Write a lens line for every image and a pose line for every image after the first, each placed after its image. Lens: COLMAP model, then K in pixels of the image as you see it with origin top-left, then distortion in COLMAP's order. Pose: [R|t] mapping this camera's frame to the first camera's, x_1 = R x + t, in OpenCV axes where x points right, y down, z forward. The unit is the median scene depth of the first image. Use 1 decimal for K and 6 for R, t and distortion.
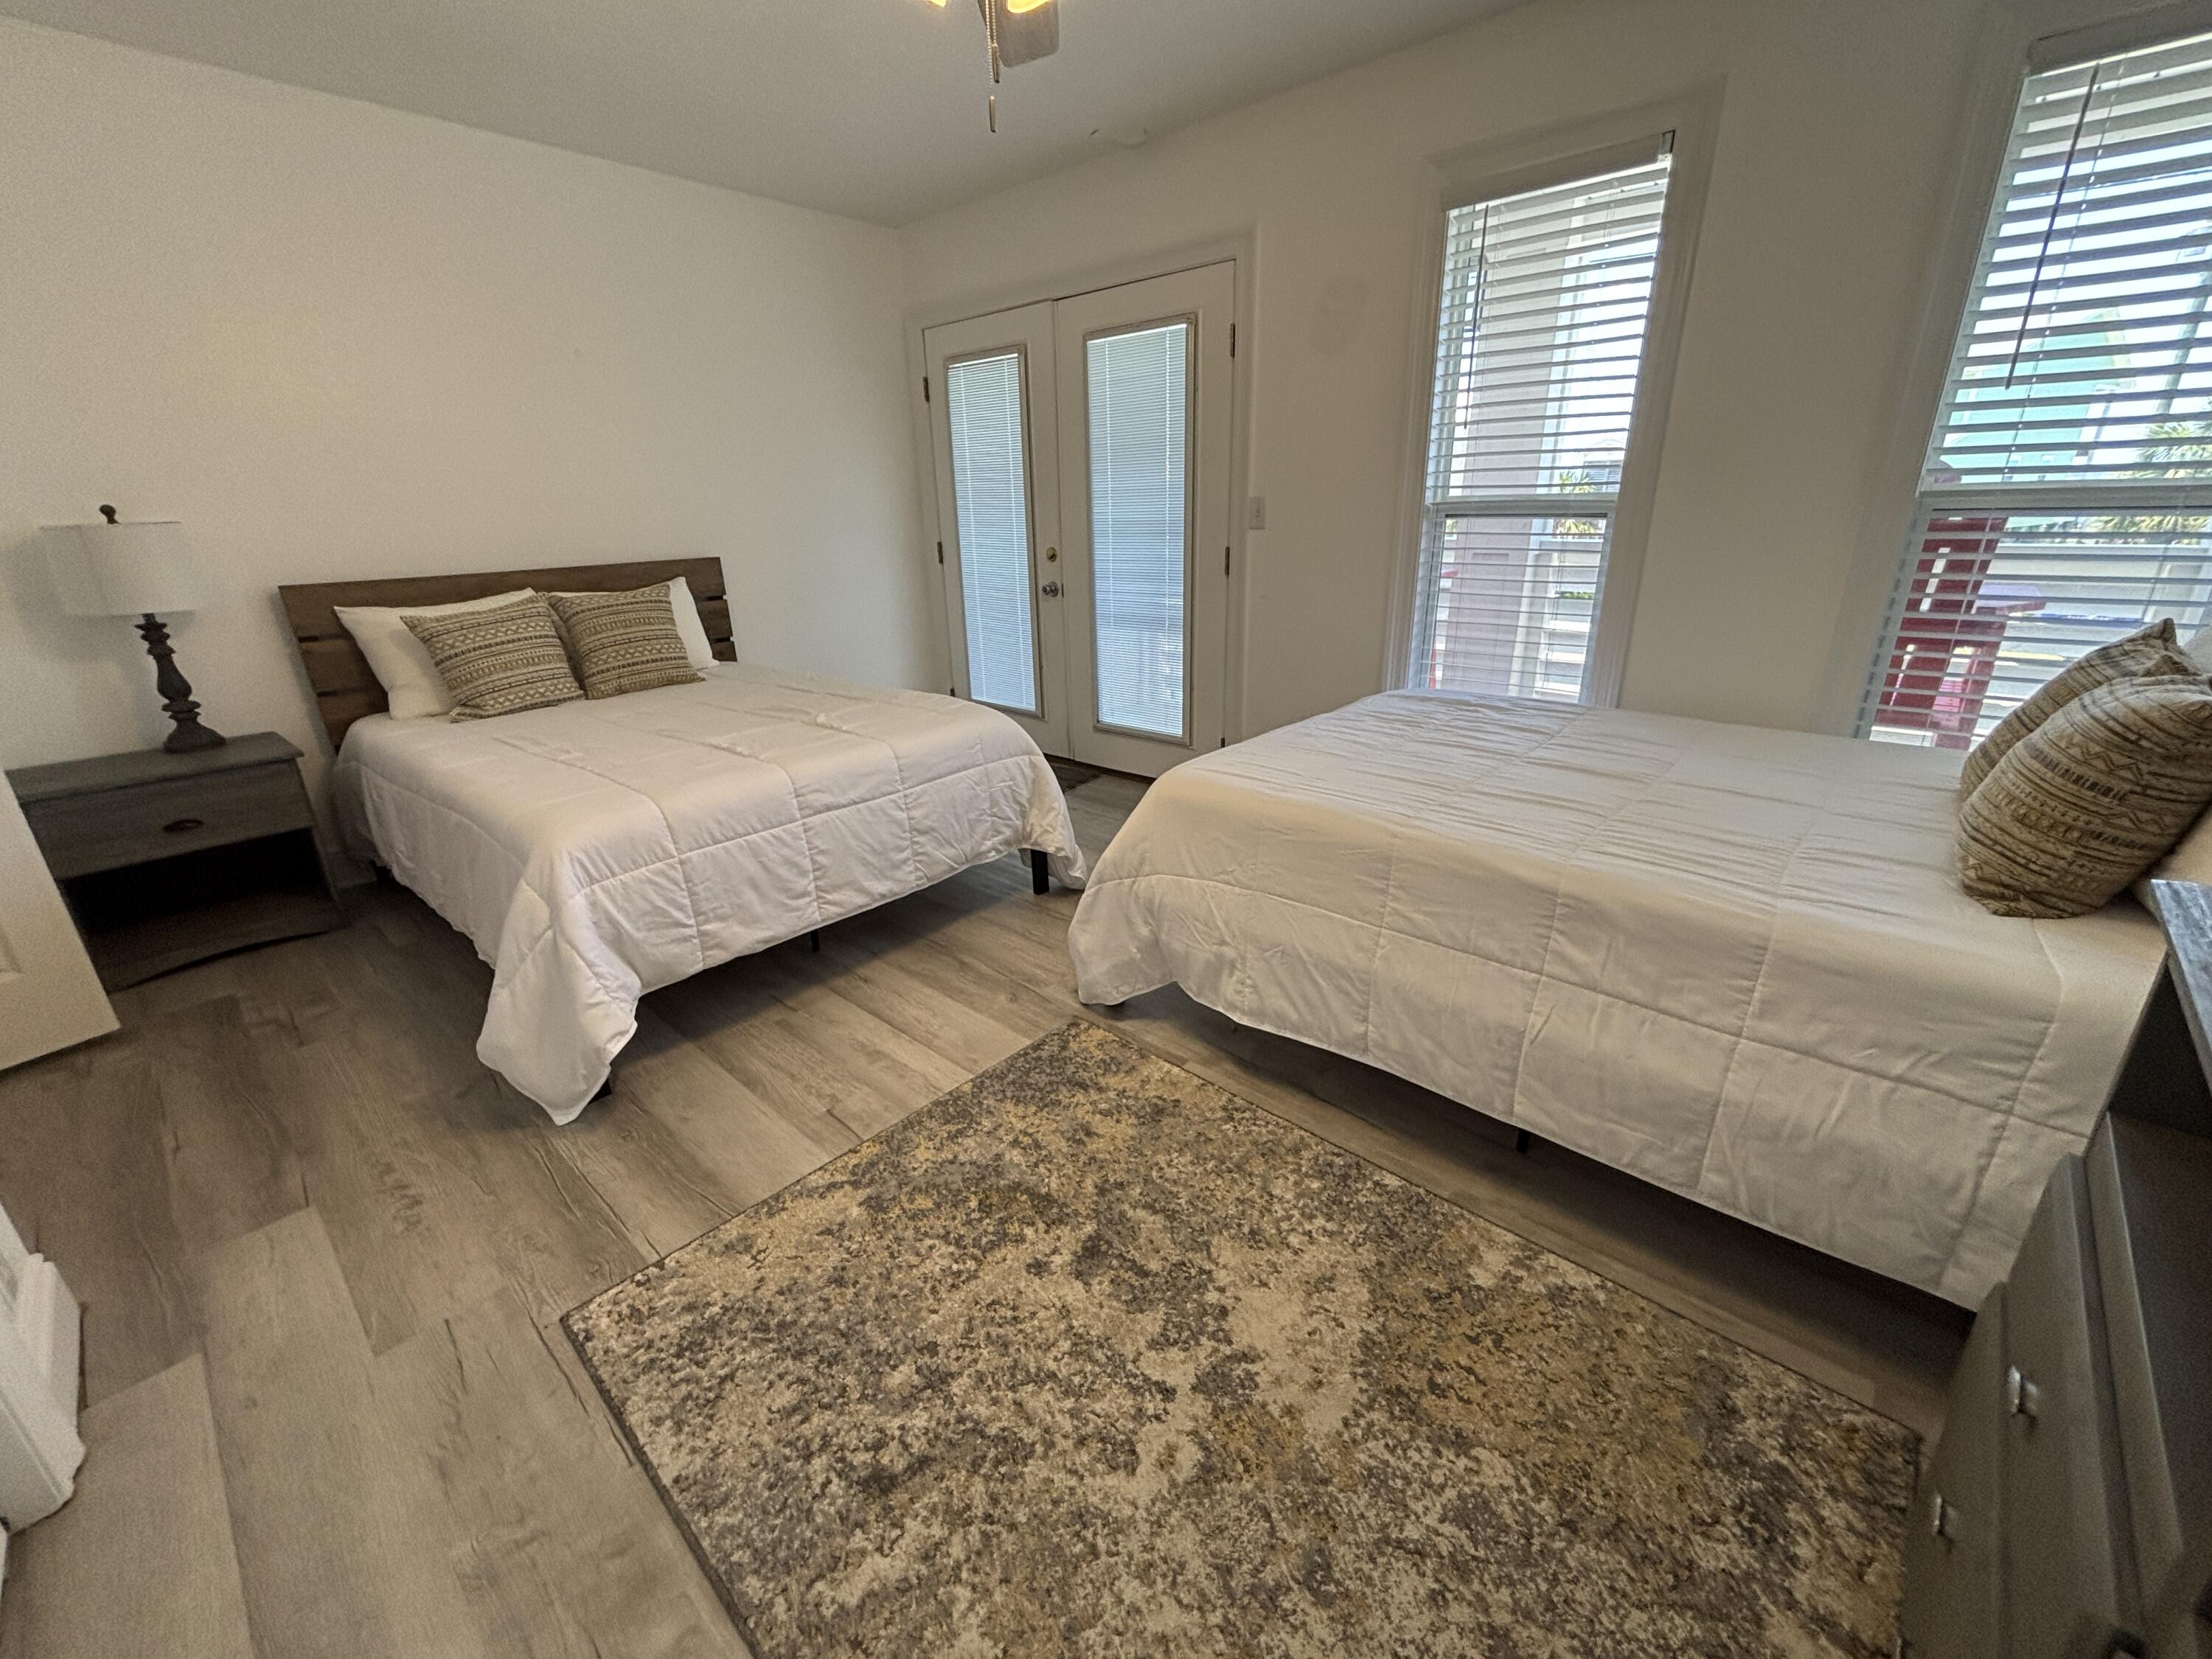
lens RADIAL K [[896.4, 0, 1106.0], [0, 896.4, 829.5], [0, 0, 1]] dist [-0.010047, 0.004800]
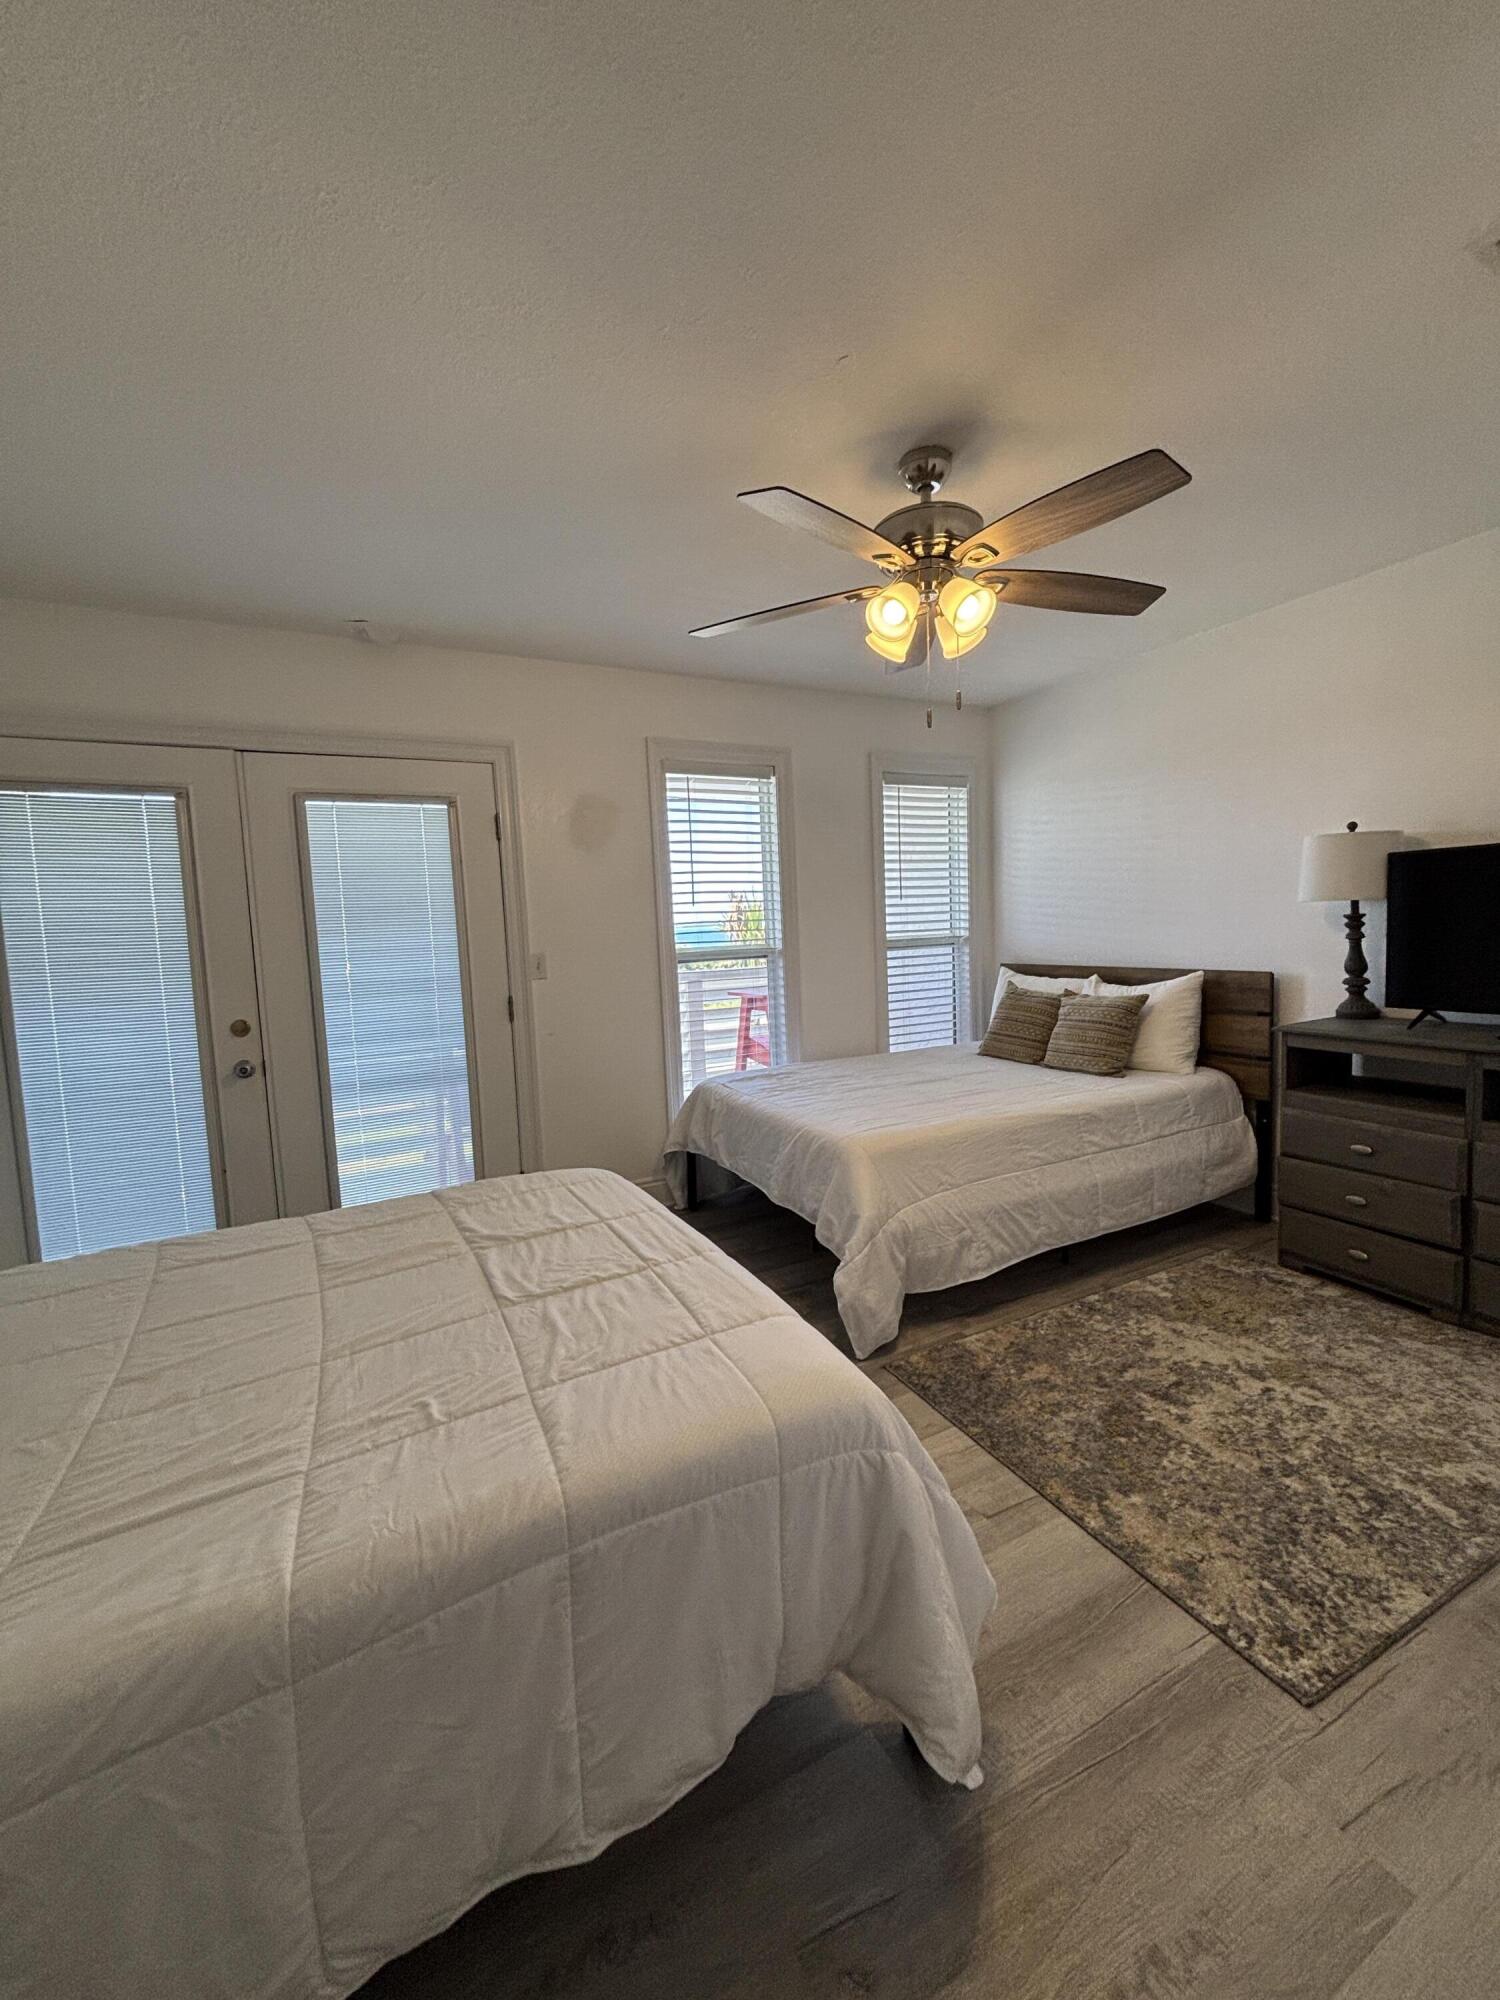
lens RADIAL K [[810.5, 0, 757.3], [0, 810.5, 1001.6], [0, 0, 1]] dist [-0.010047, 0.004800]
pose [[0.345614, -0.075160, 0.935362, -1.586328], [0.351443, 0.934607, -0.054758, -0.355277], [-0.870080, 0.347651, 0.349428, 0.931339]]
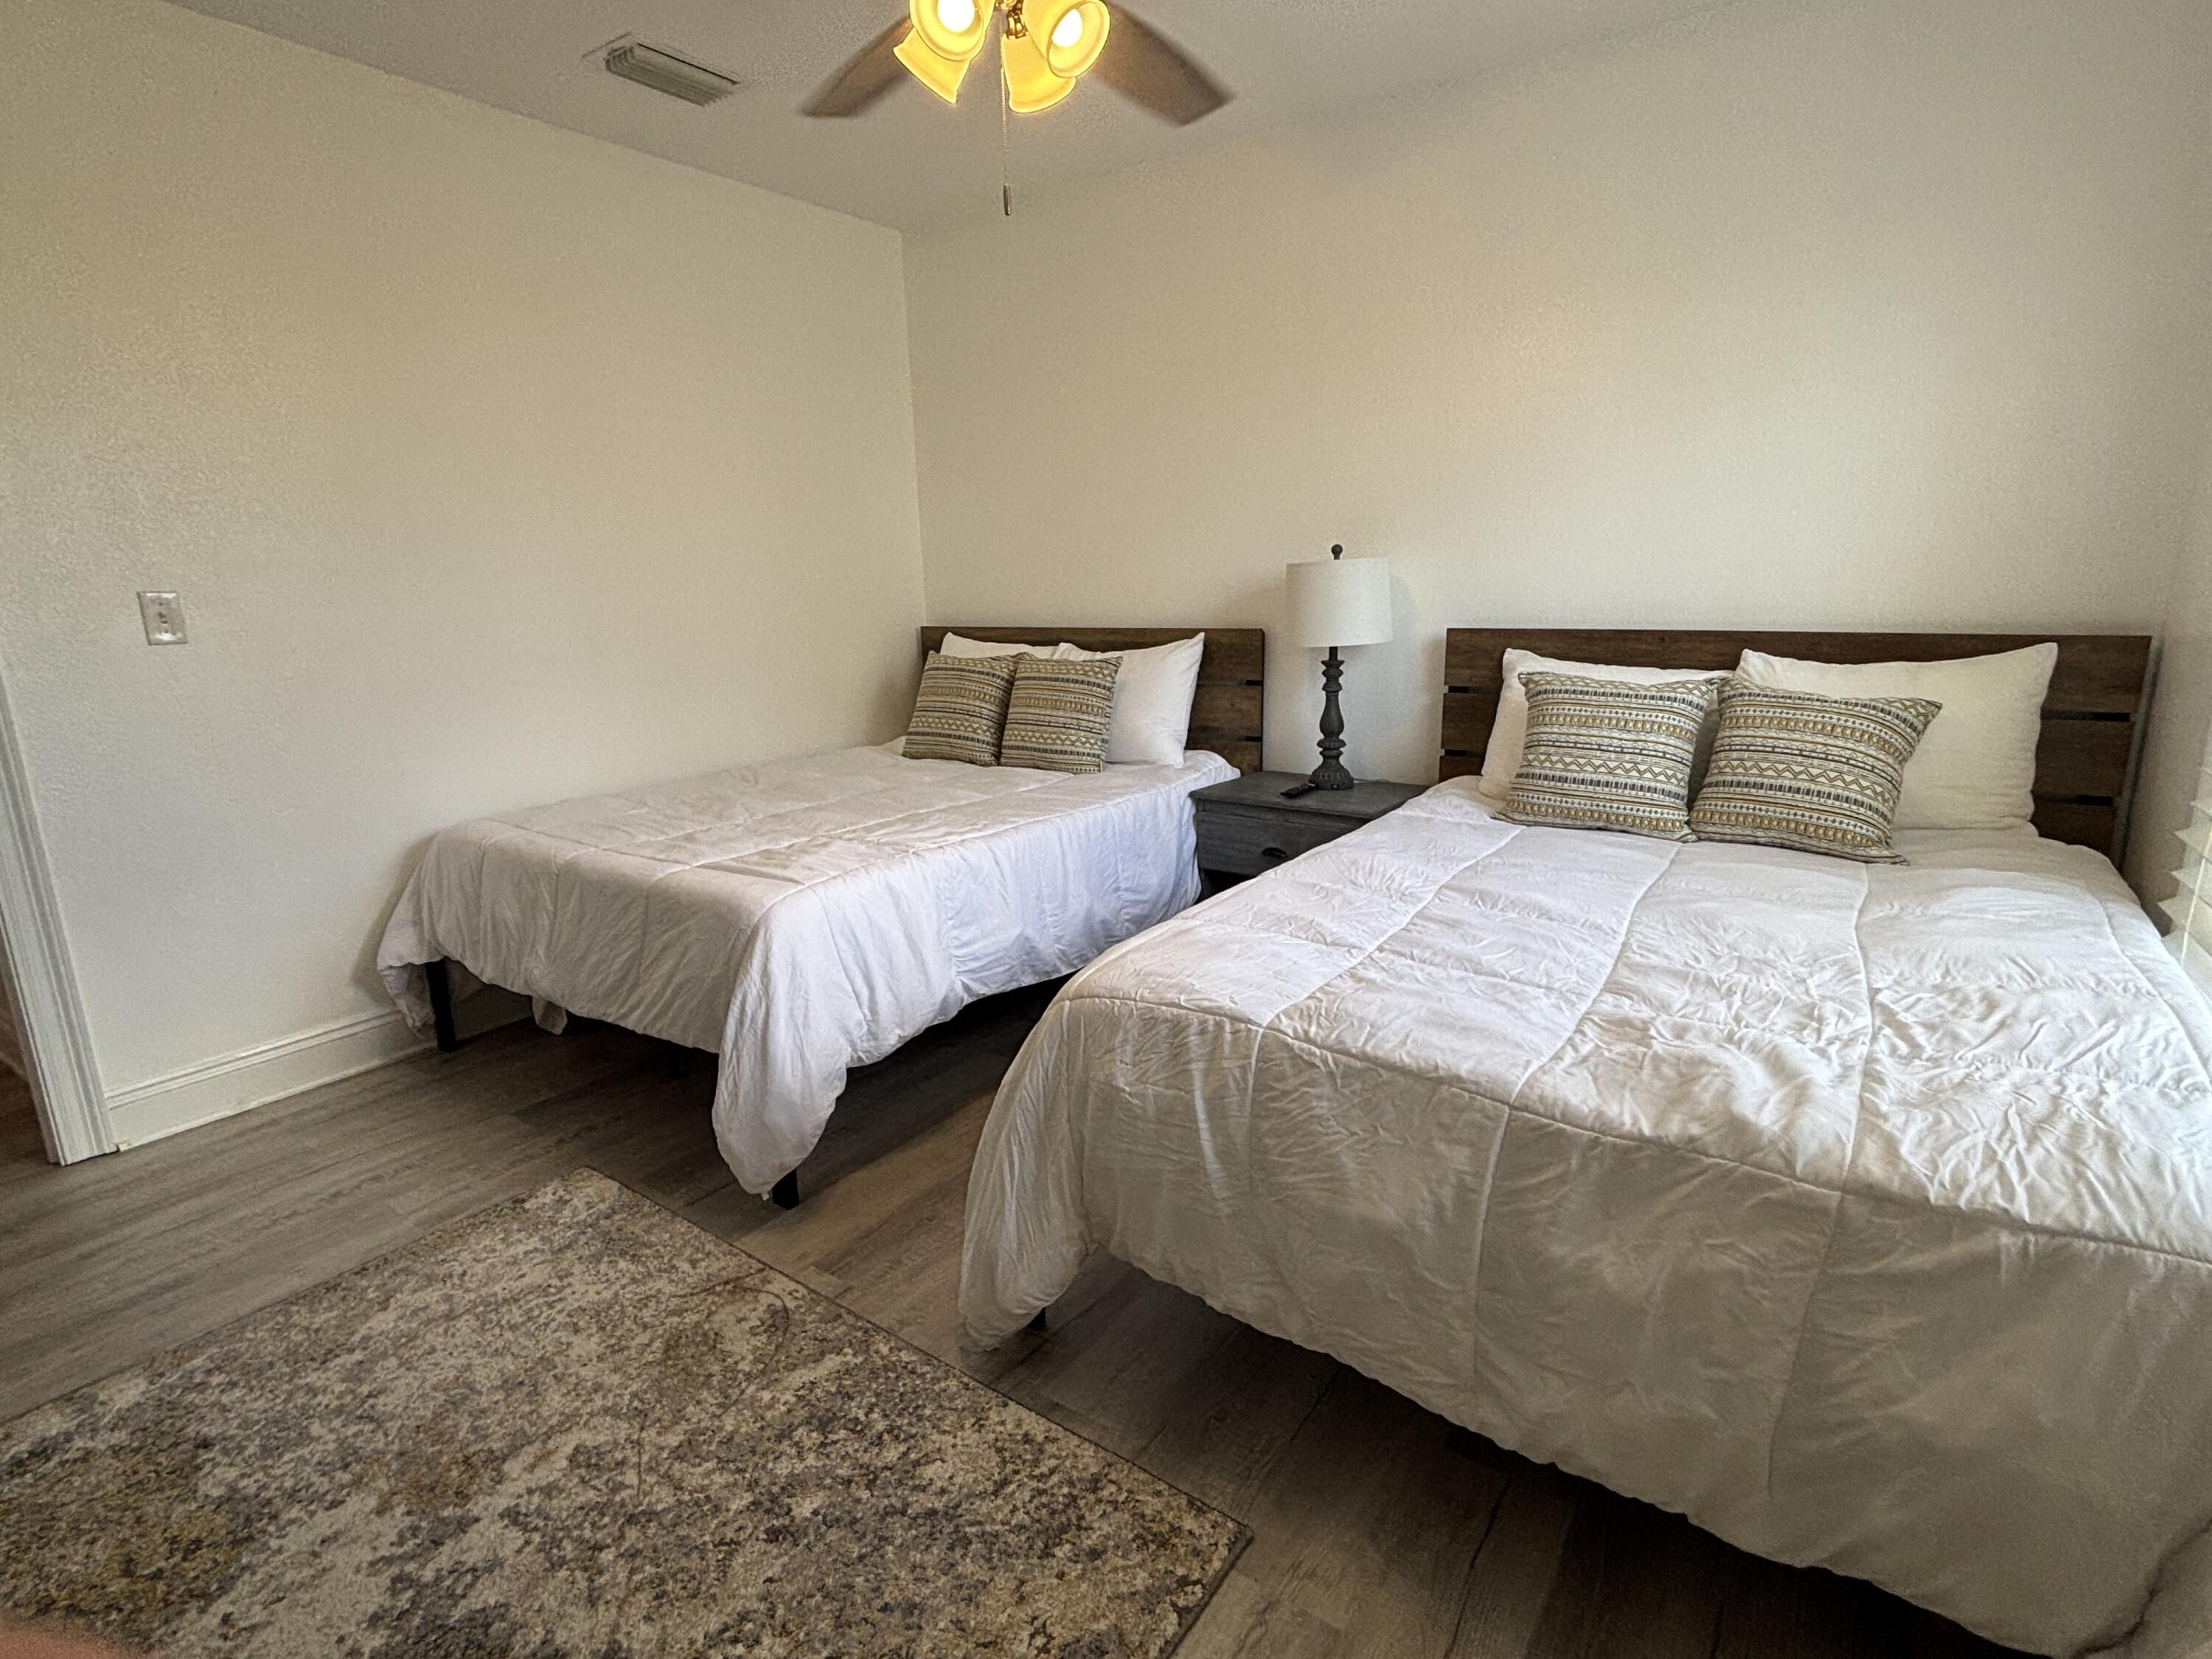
lens RADIAL K [[1108.2, 0, 1106.0], [0, 1108.2, 829.5], [0, 0, 1]] dist [-0.000483, 0.000349]
pose [[-0.991839, 0.069295, -0.107020, -0.412077], [-0.001062, 0.834885, 0.550423, -0.517348], [0.127491, 0.546045, -0.827998, 1.440510]]
